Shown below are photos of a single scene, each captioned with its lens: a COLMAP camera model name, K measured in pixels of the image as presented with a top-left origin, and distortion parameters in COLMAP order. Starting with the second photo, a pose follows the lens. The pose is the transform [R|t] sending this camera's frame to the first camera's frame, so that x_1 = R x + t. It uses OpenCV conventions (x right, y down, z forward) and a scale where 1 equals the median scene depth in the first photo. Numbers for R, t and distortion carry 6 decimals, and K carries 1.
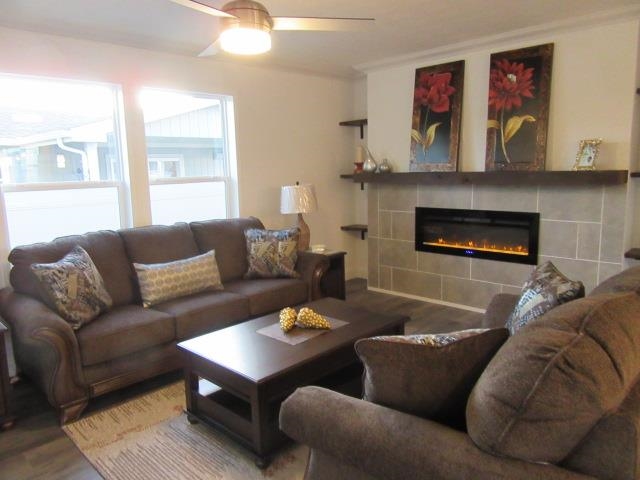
lens RADIAL K [[473.6, 0, 320.0], [0, 473.6, 240.0], [0, 0, 1]] dist [-0.003242, 0.000778]
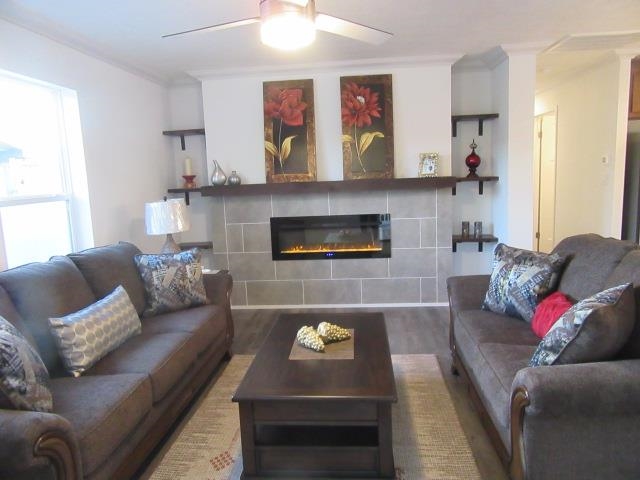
lens RADIAL K [[473.6, 0, 320.0], [0, 473.6, 240.0], [0, 0, 1]] dist [-0.003242, 0.000778]
pose [[0.777065, -0.095324, 0.622161, -0.424439], [0.117839, 0.993020, 0.004968, -0.017735], [-0.618292, 0.069455, 0.782874, 0.175242]]
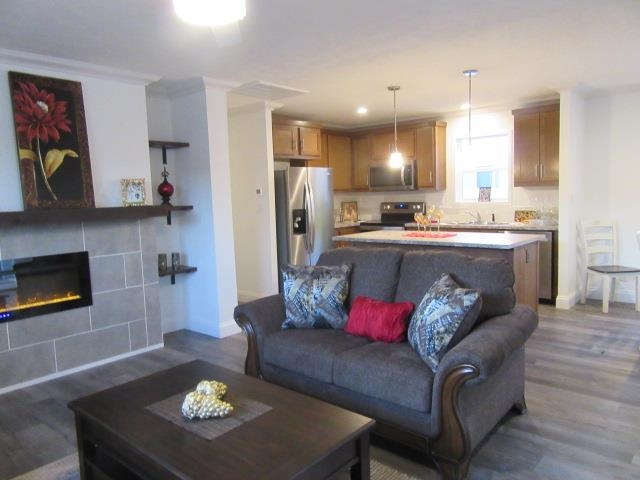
lens RADIAL K [[473.6, 0, 320.0], [0, 473.6, 240.0], [0, 0, 1]] dist [-0.003242, 0.000778]
pose [[-0.051856, -0.070624, 0.996154, -0.526380], [0.188221, 0.978928, 0.079200, -0.066574], [-0.980757, 0.191604, -0.037470, 0.563611]]
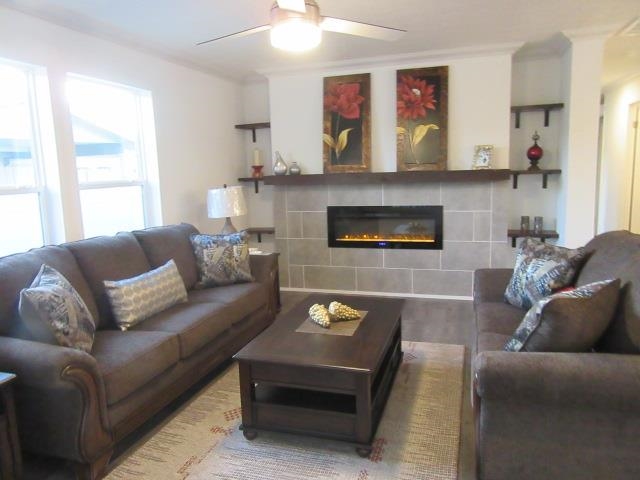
lens RADIAL K [[473.6, 0, 320.0], [0, 473.6, 240.0], [0, 0, 1]] dist [-0.003242, 0.000778]
pose [[0.895383, -0.069558, 0.439830, -0.348507], [0.077273, 0.997010, 0.000366, 0.005113], [-0.438540, 0.033660, 0.898081, 0.060988]]
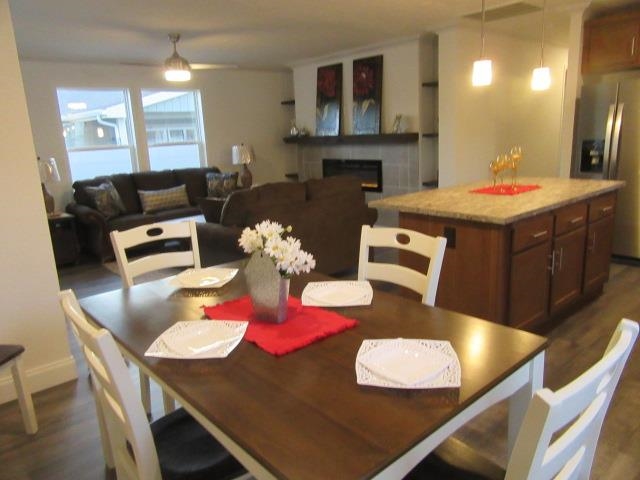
lens RADIAL K [[473.6, 0, 320.0], [0, 473.6, 240.0], [0, 0, 1]] dist [-0.003242, 0.000778]
pose [[0.996696, -0.002793, -0.081168, 0.384268], [0.008929, 0.997118, 0.075336, 0.091794], [0.080724, -0.075812, 0.993849, -0.652333]]
